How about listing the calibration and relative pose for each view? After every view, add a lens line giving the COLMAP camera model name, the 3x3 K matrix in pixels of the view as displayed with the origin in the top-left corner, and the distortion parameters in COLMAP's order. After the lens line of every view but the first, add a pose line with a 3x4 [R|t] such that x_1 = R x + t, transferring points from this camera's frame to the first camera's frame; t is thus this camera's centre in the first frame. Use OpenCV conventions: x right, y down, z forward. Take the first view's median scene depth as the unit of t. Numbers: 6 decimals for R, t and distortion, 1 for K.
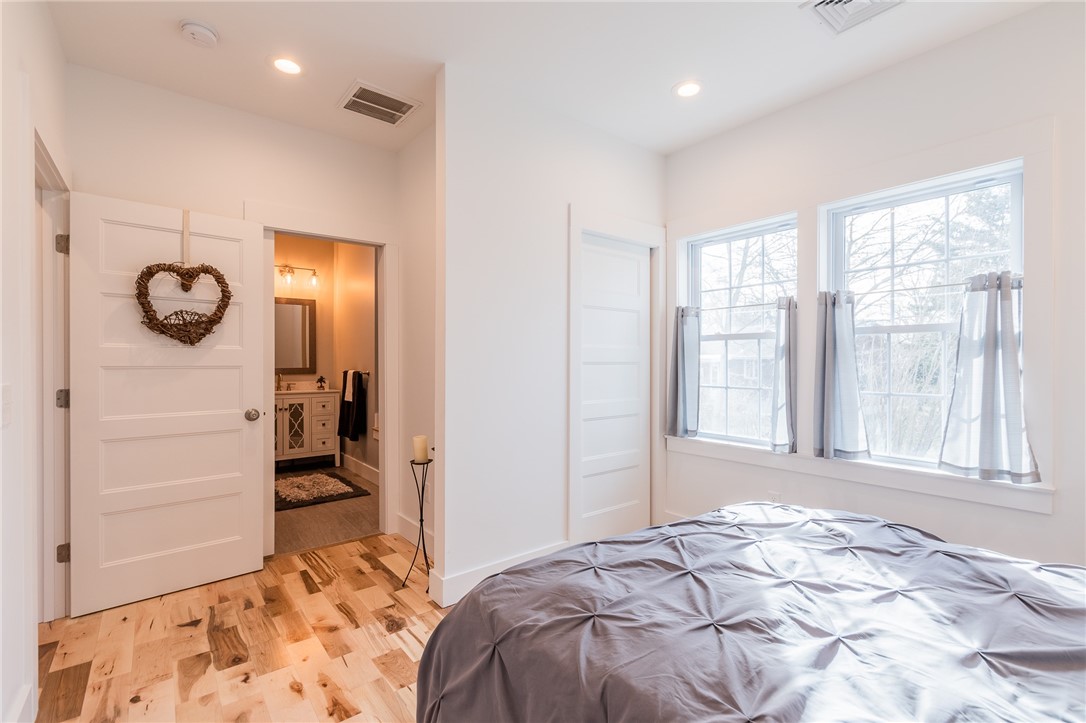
lens RADIAL K [[479.8, 0, 553.1], [0, 479.8, 358.7], [0, 0, 1]] dist [-0.000136, 0.000740]
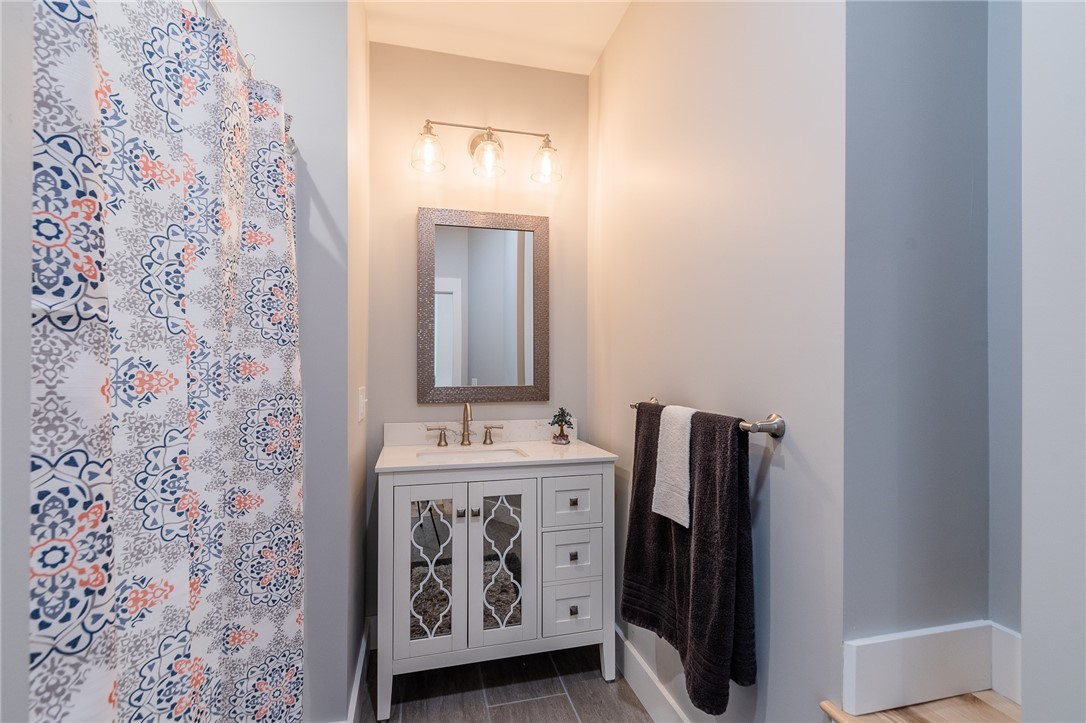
lens RADIAL K [[479.8, 0, 539.8], [0, 479.8, 362.5], [0, 0, 1]] dist [-0.000136, 0.000740]
pose [[0.907549, 0.002993, -0.419936, -0.357349], [-0.004012, 0.999991, -0.001543, -0.000232], [0.419928, 0.003085, 0.907552, 0.680106]]
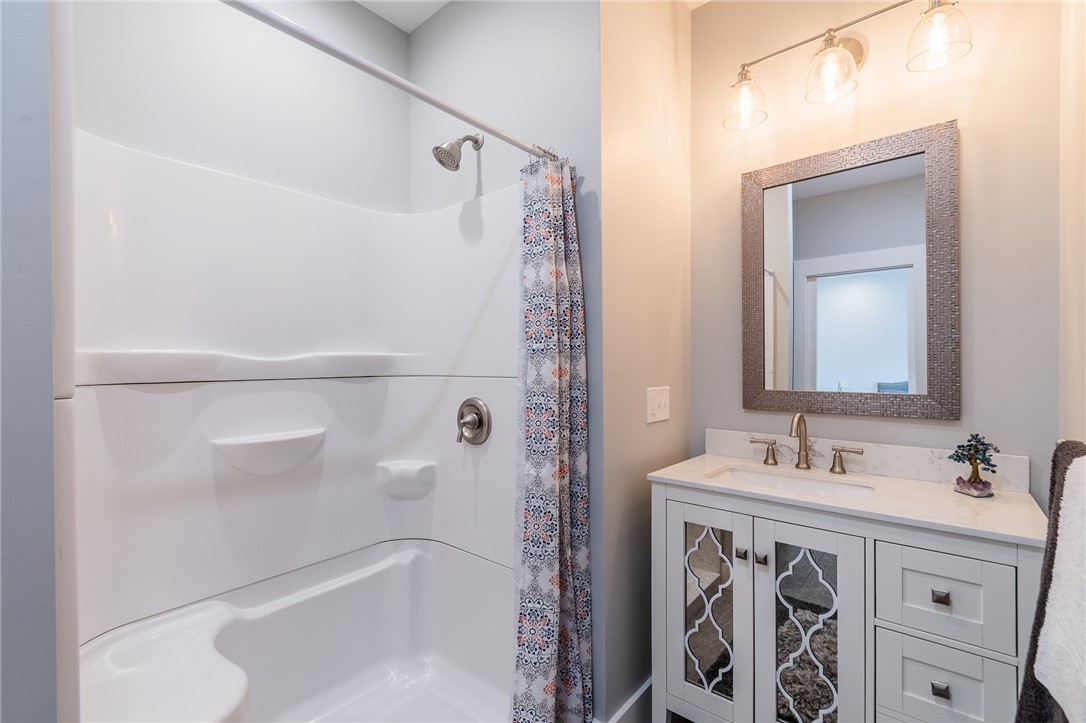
lens RADIAL K [[479.8, 0, 539.8], [0, 479.8, 362.5], [0, 0, 1]] dist [-0.000136, 0.000740]
pose [[0.181184, 0.002482, -0.983446, -0.313854], [0.004585, 0.999984, 0.003368, -0.000212], [0.983438, -0.005120, 0.181170, 0.801509]]
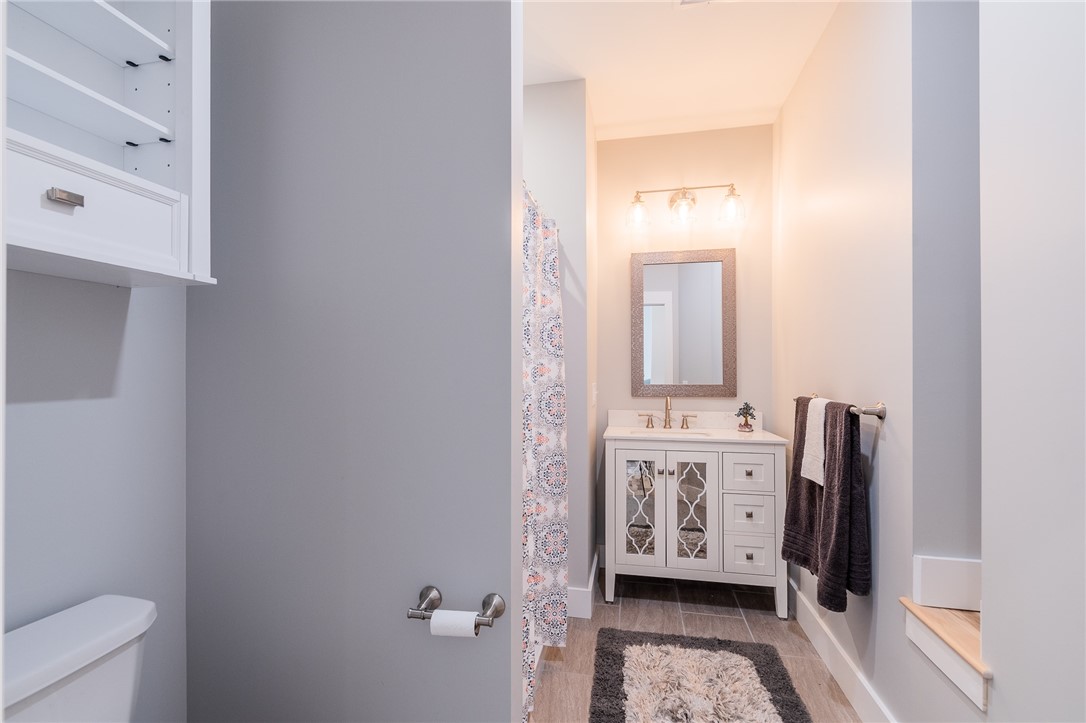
lens RADIAL K [[479.8, 0, 539.4], [0, 479.8, 365.3], [0, 0, 1]] dist [-0.000136, 0.000740]
pose [[0.635122, -0.002446, -0.772408, -0.258432], [0.000478, 0.999996, -0.002773, -0.000263], [0.772411, 0.001392, 0.635121, 0.567806]]
